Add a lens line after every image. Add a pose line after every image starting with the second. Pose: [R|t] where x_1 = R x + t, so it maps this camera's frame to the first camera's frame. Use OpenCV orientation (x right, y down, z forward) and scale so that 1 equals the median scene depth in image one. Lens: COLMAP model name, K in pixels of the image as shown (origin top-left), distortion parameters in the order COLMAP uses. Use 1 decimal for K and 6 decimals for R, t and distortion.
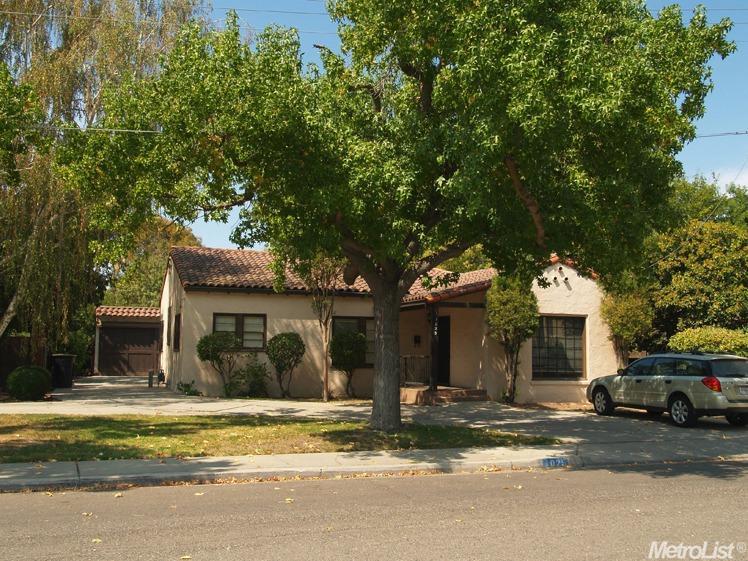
lens RADIAL K [[786.6, 0, 375.7], [0, 786.6, 282.2], [0, 0, 1]] dist [-0.005889, 0.000000]
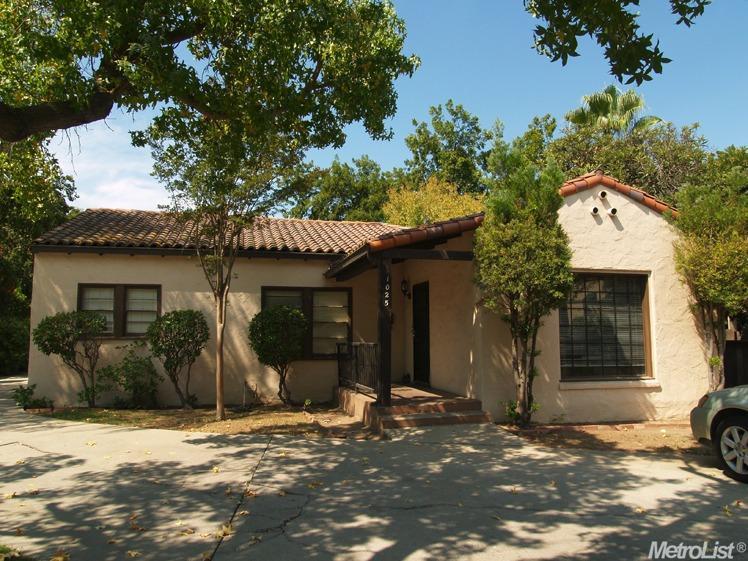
lens RADIAL K [[553.9, 0, 369.3], [0, 553.9, 279.3], [0, 0, 1]] dist [-0.022155, -0.002161]
pose [[0.993819, -0.025373, -0.108071, 0.101233], [0.023884, 0.999601, -0.015056, 0.050009], [0.108410, 0.012382, 0.994029, 0.564110]]
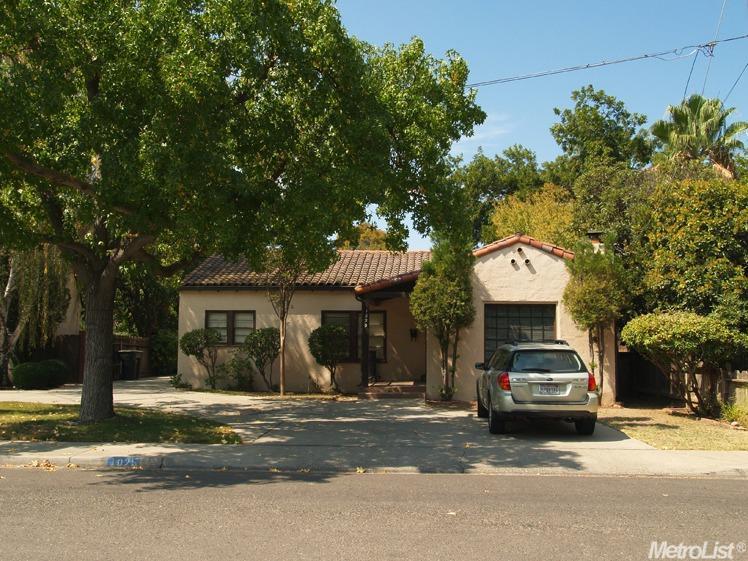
lens RADIAL K [[757.3, 0, 373.6], [0, 757.3, 280.2], [0, 0, 1]] dist [-0.007719, 0.000000]
pose [[0.913707, -0.041483, -0.404251, 0.428316], [0.039367, 0.999133, -0.013547, 0.021715], [0.404462, -0.003536, 0.914548, 0.160561]]
